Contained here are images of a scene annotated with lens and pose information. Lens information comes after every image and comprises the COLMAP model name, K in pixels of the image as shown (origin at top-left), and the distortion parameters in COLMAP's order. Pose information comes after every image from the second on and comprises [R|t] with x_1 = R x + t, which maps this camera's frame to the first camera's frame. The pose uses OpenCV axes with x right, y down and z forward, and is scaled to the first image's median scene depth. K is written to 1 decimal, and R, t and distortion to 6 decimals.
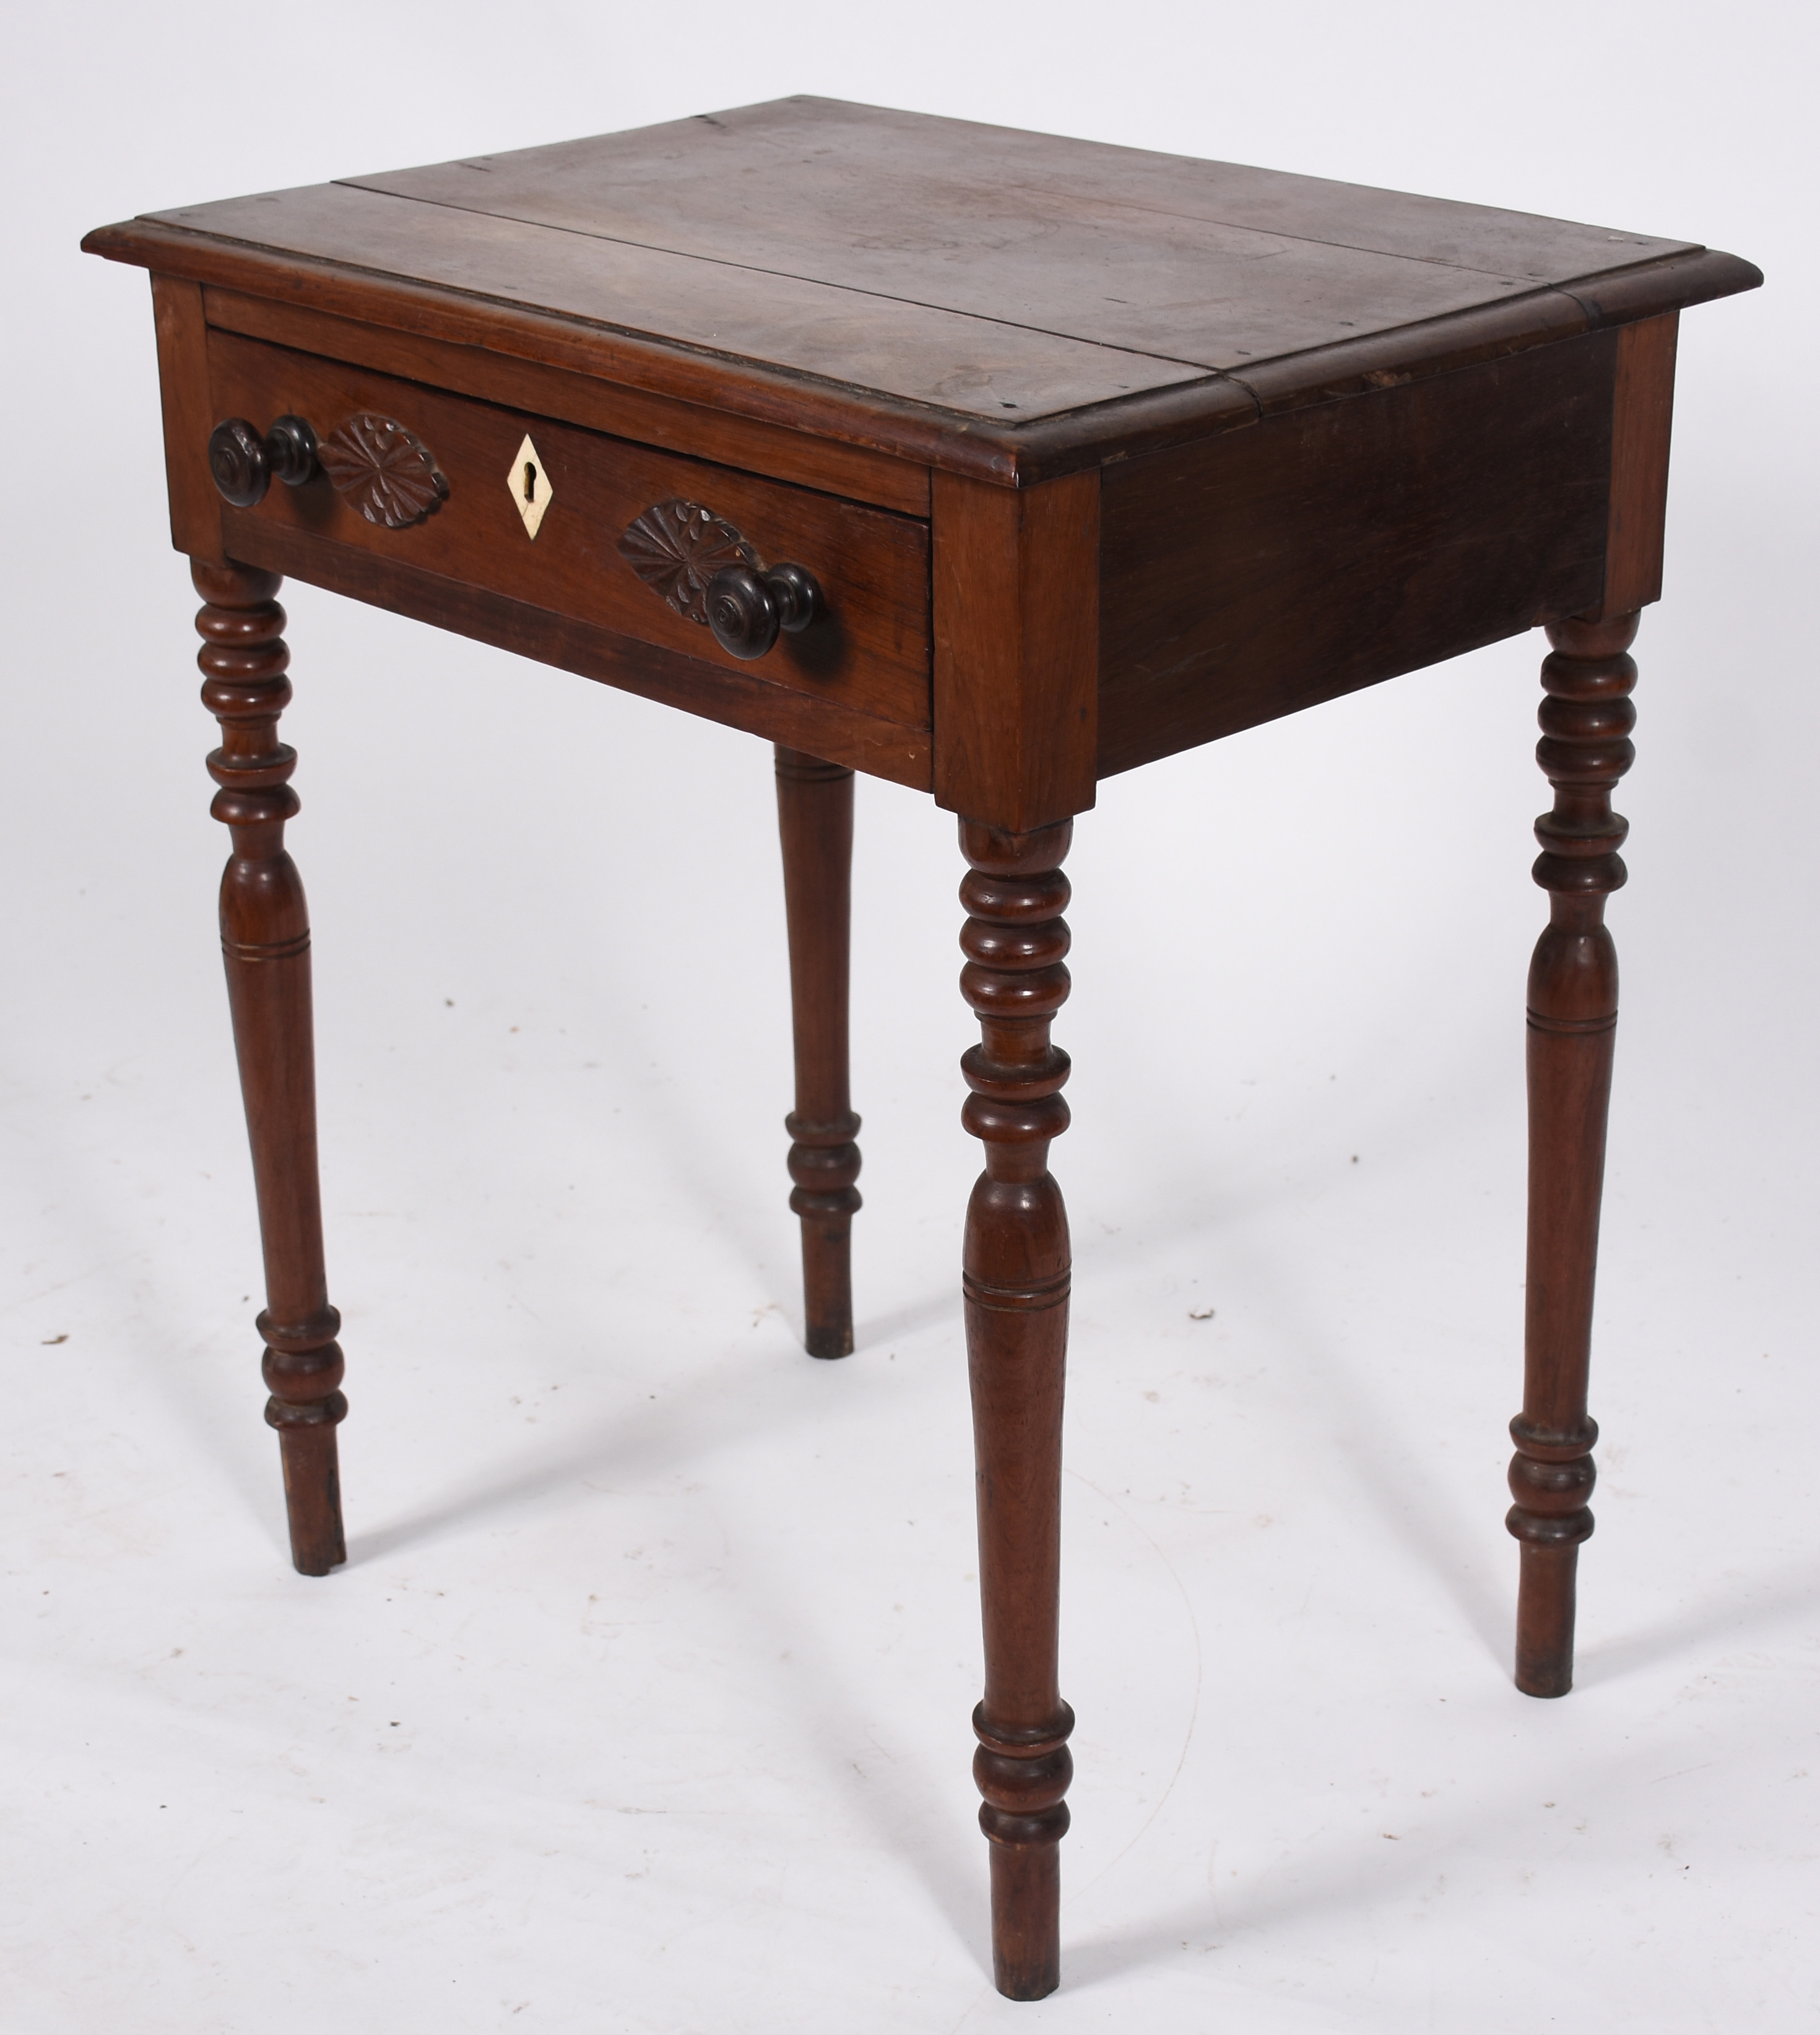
lens RADIAL K [[3735.3, 0, 910.0], [0, 3735.3, 1017.5], [0, 0, 1]] dist [0.014985, -0.005807]
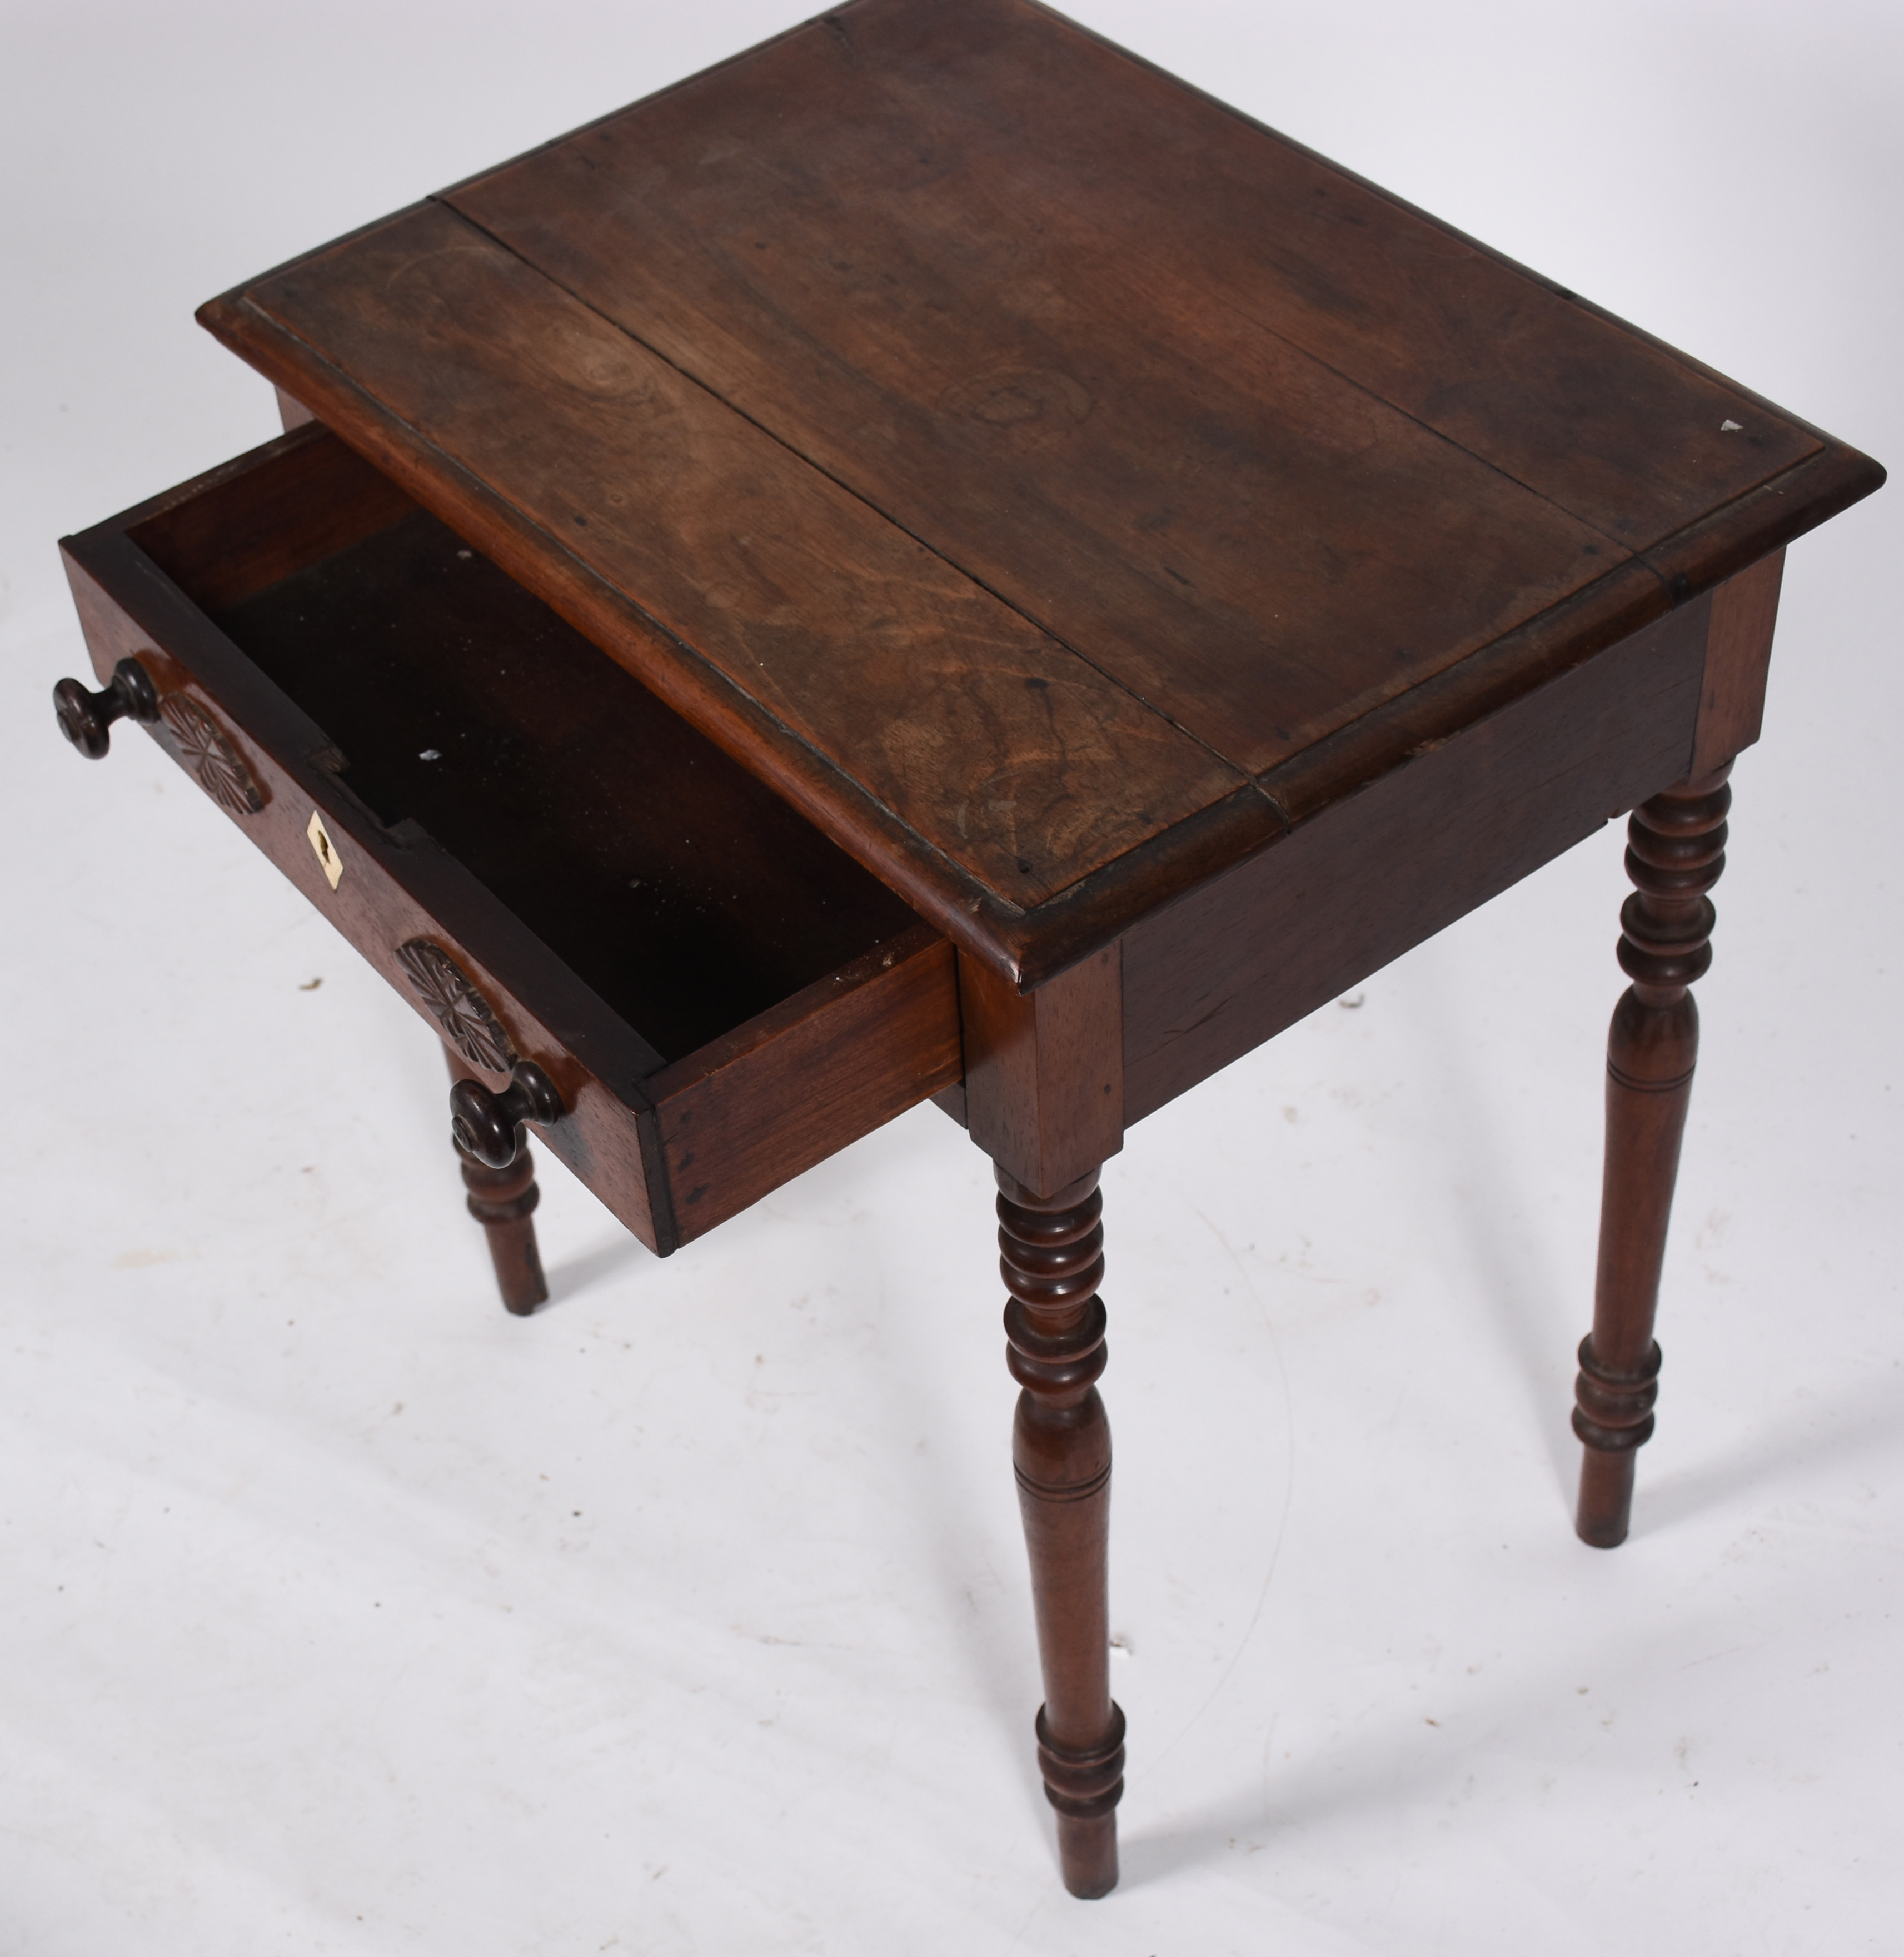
lens RADIAL K [[3429.3, 0, 810.1], [0, 3429.3, 978.5], [0, 0, 1]] dist [0.023352, 0.064204]
pose [[0.989946, 0.038567, -0.136085, 0.079364], [0.013880, 0.930979, 0.364810, -0.391042], [0.140761, -0.363031, 0.921084, 0.106279]]
